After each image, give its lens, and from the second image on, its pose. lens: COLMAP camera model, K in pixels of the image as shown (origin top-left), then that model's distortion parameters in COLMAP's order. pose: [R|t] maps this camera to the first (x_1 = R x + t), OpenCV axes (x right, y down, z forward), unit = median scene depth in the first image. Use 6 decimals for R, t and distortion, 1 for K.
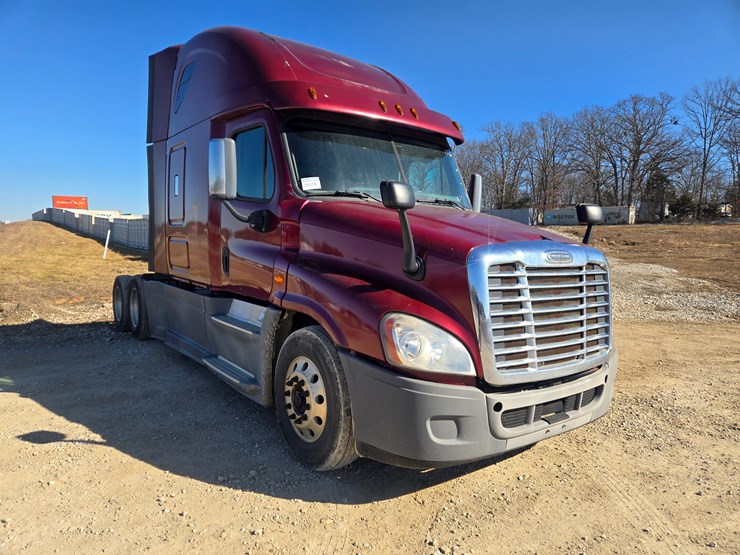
lens RADIAL K [[493.8, 0, 360.8], [0, 493.8, 279.6], [0, 0, 1]] dist [0.080046, -0.059336]
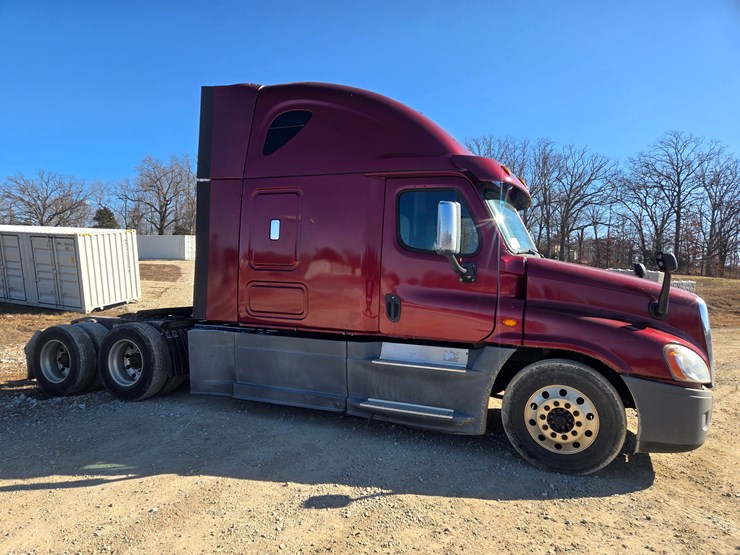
lens RADIAL K [[493.8, 0, 360.8], [0, 493.8, 279.6], [0, 0, 1]] dist [0.080046, -0.059336]
pose [[0.861368, -0.002202, 0.507976, -1.124847], [0.033009, 0.998120, -0.051647, -0.056499], [-0.506907, 0.061255, 0.859821, 0.148943]]
